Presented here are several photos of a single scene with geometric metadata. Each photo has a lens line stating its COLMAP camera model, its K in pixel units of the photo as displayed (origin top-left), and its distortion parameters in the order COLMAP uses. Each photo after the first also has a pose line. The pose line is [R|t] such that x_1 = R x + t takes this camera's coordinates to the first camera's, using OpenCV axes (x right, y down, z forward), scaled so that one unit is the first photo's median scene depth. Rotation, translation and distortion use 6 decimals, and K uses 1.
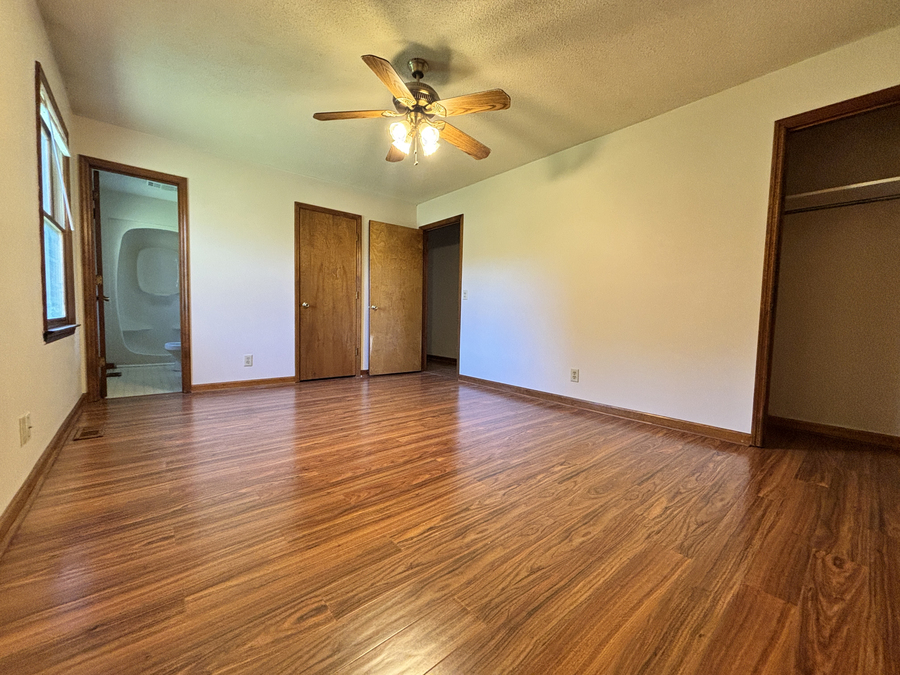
lens RADIAL K [[351.5, 0, 450.3], [0, 351.5, 344.1], [0, 0, 1]] dist [0.002033, 0.000409]
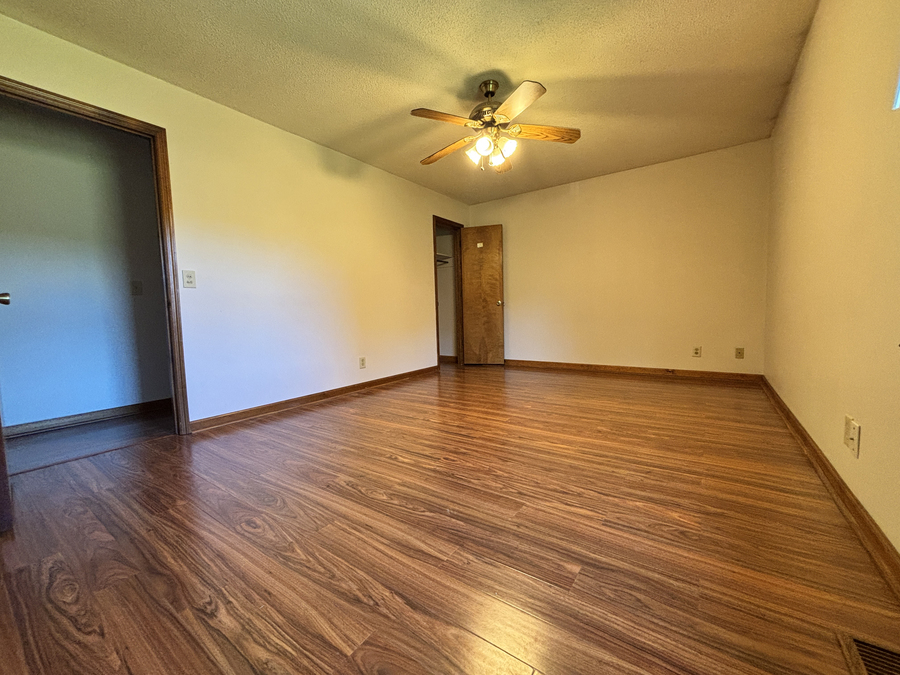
lens RADIAL K [[363.8, 0, 450.0], [0, 363.8, 337.5], [0, 0, 1]] dist [0.000060, -0.000156]
pose [[-0.230797, -0.083216, 0.969437, -1.148241], [0.100043, 0.989026, 0.108715, -0.122448], [-0.967845, 0.122076, -0.219939, 1.338489]]
